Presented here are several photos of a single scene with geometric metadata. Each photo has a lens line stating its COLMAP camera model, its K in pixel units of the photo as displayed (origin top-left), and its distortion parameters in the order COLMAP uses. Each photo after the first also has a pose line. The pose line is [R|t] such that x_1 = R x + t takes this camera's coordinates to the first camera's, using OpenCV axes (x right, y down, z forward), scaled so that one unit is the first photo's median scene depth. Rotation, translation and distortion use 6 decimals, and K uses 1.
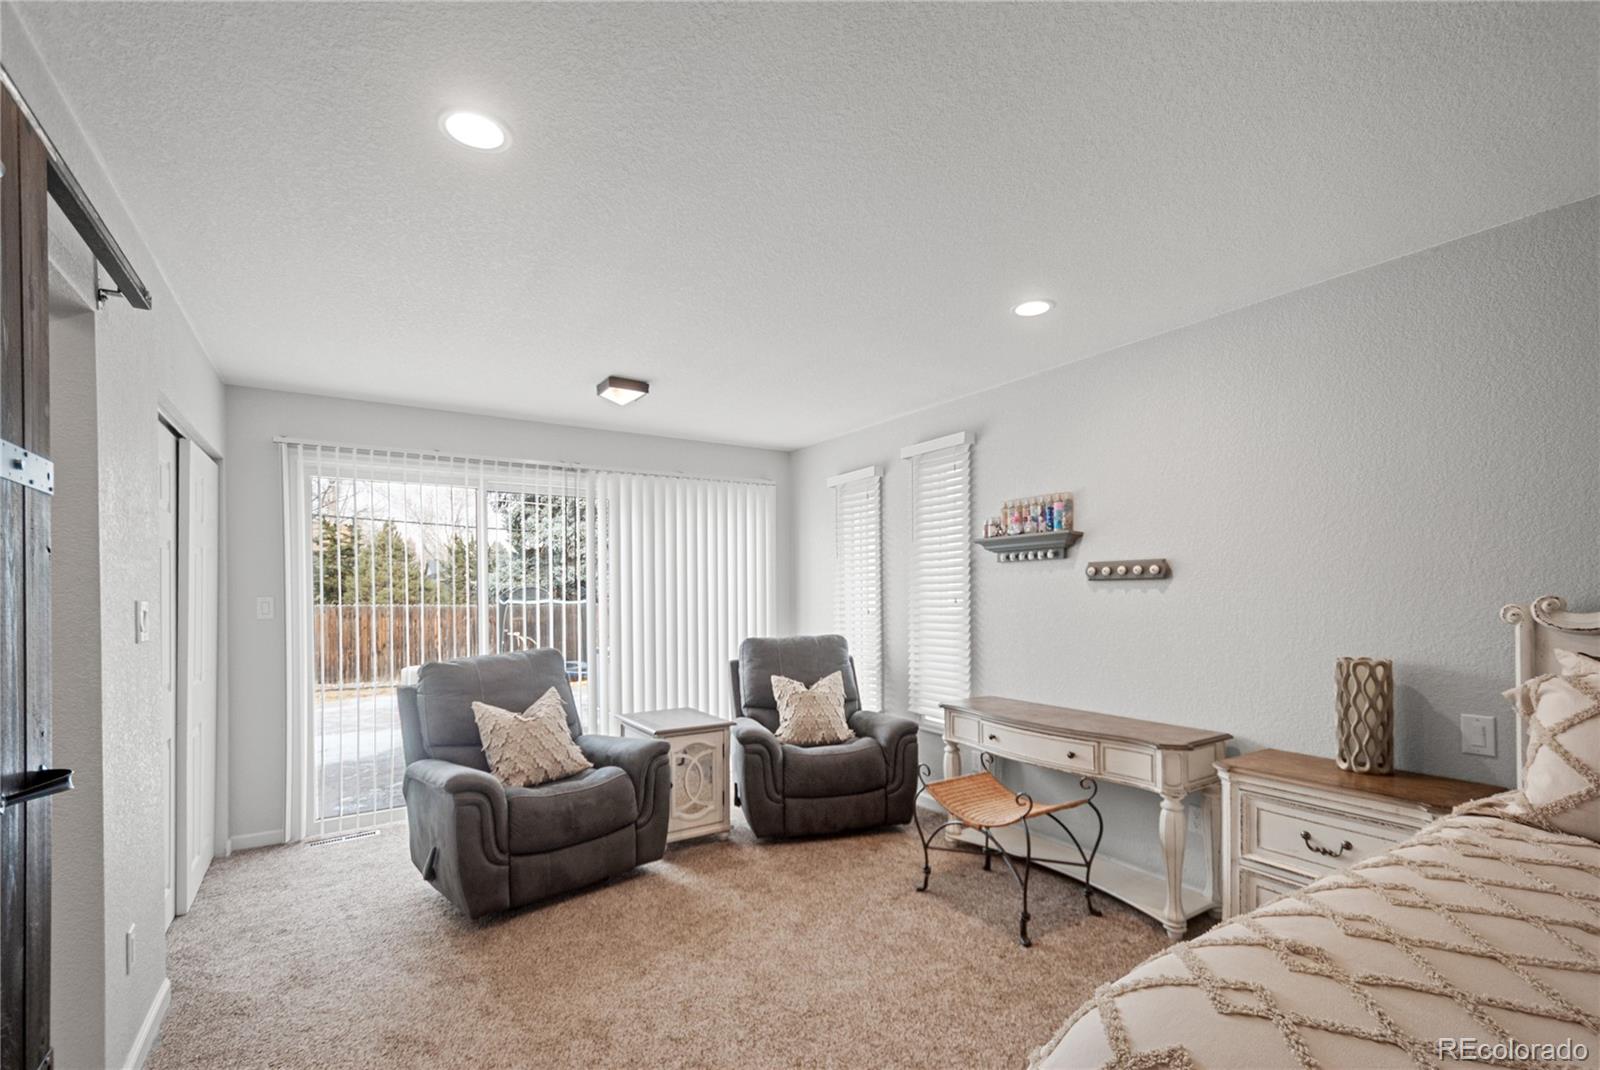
lens RADIAL K [[706.1, 0, 814.1], [0, 706.1, 594.3], [0, 0, 1]] dist [0.011108, -0.003122]
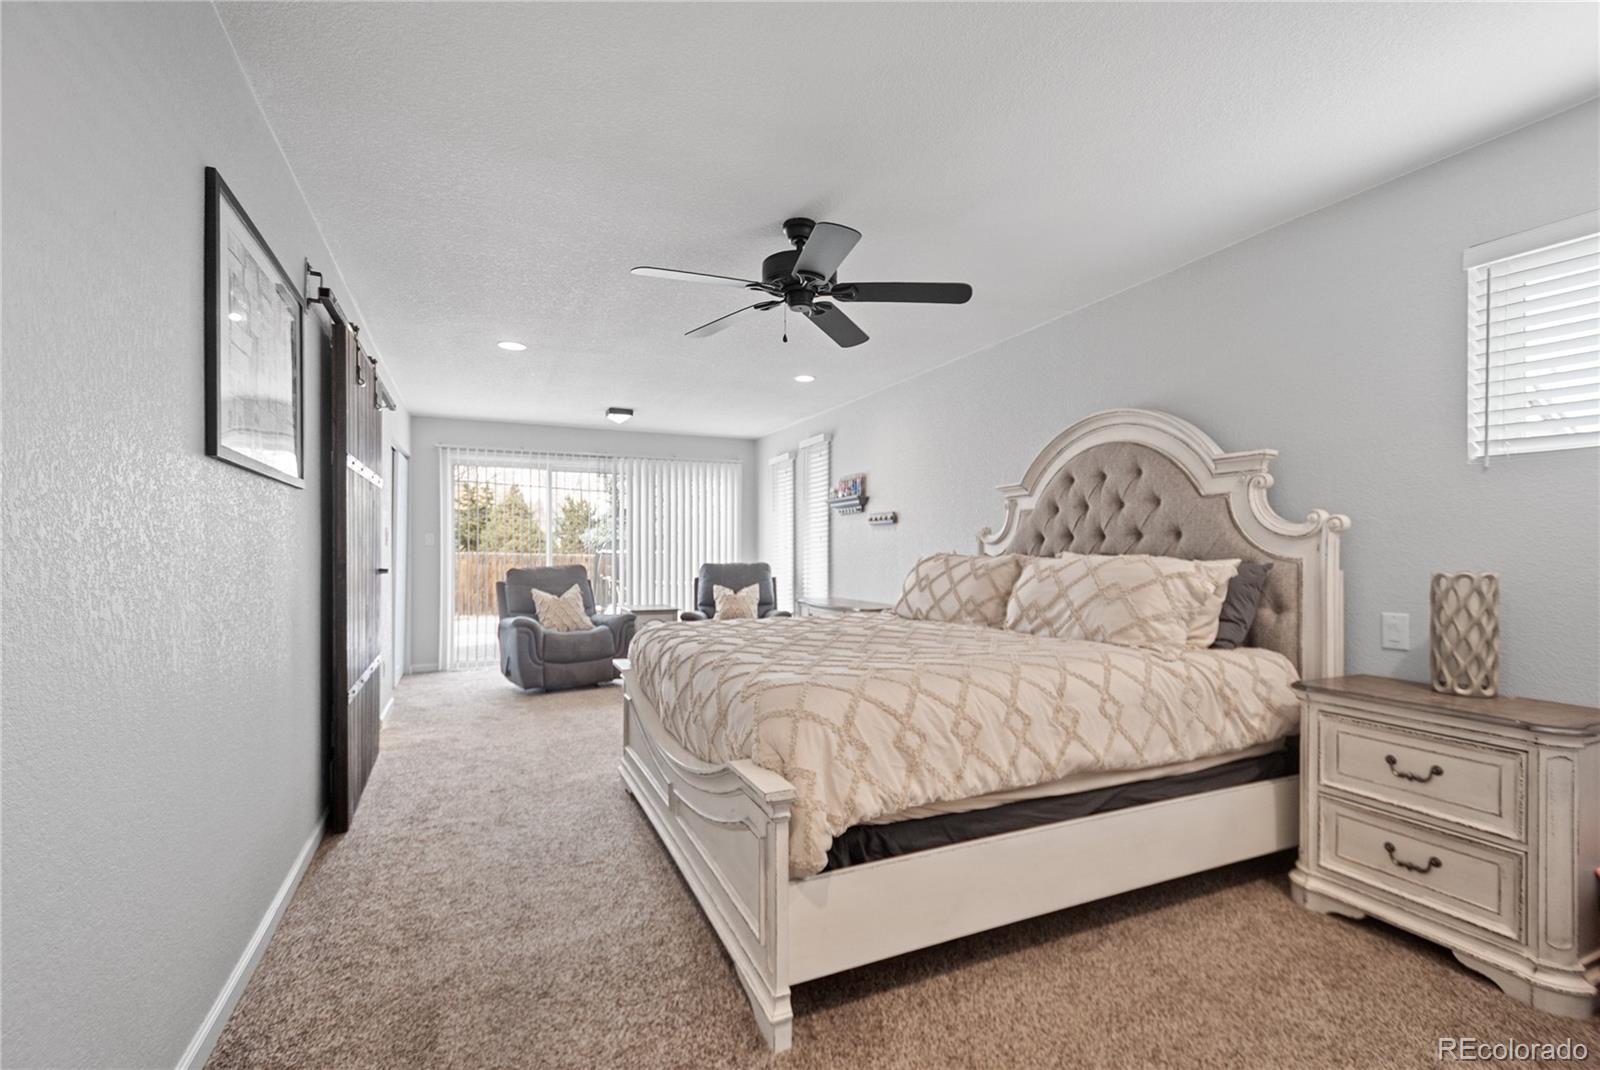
lens RADIAL K [[706.1, 0, 815.8], [0, 706.1, 551.2], [0, 0, 1]] dist [0.011108, -0.003122]
pose [[0.989551, 0.008683, -0.143919, 0.453890], [-0.009262, 0.999951, -0.003353, 0.046333], [0.143883, 0.004651, 0.989584, -0.636020]]
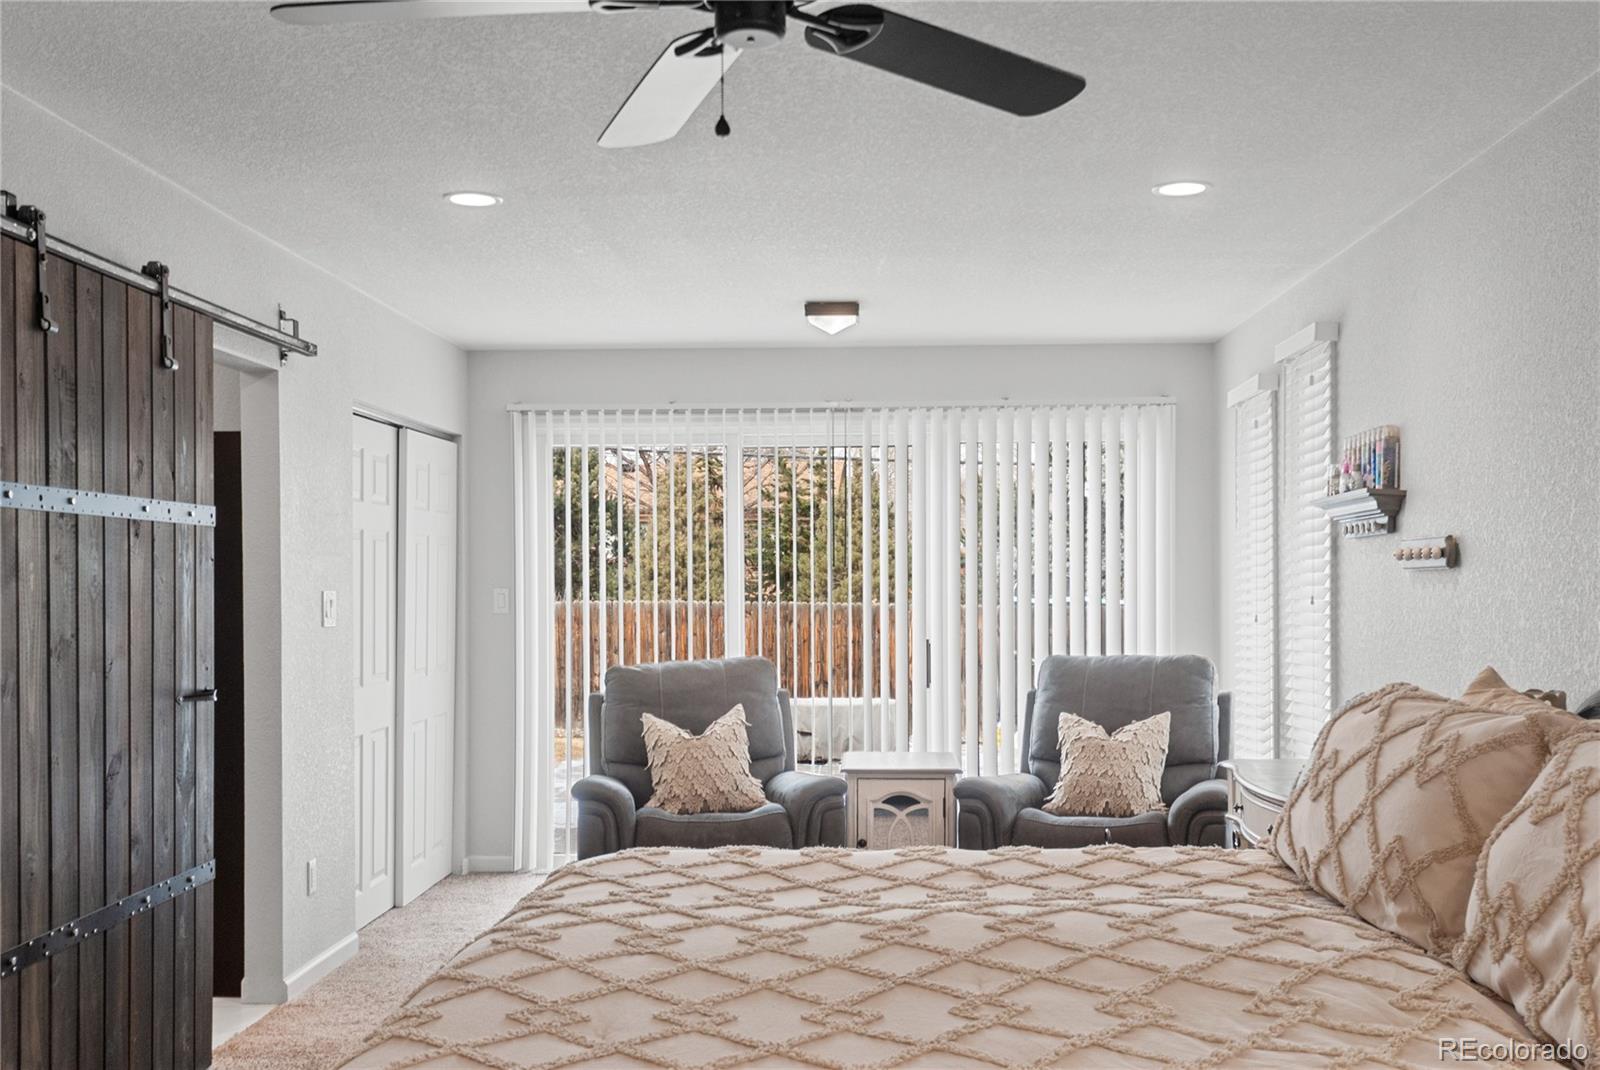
lens RADIAL K [[1605.7, 0, 835.8], [0, 1605.7, 584.0], [0, 0, 1]] dist [0.035926, 0.000000]
pose [[0.818142, 0.004076, -0.575002, 0.710544], [-0.004790, 0.999988, 0.000272, -0.003977], [0.574996, 0.002532, 0.818152, -0.388363]]
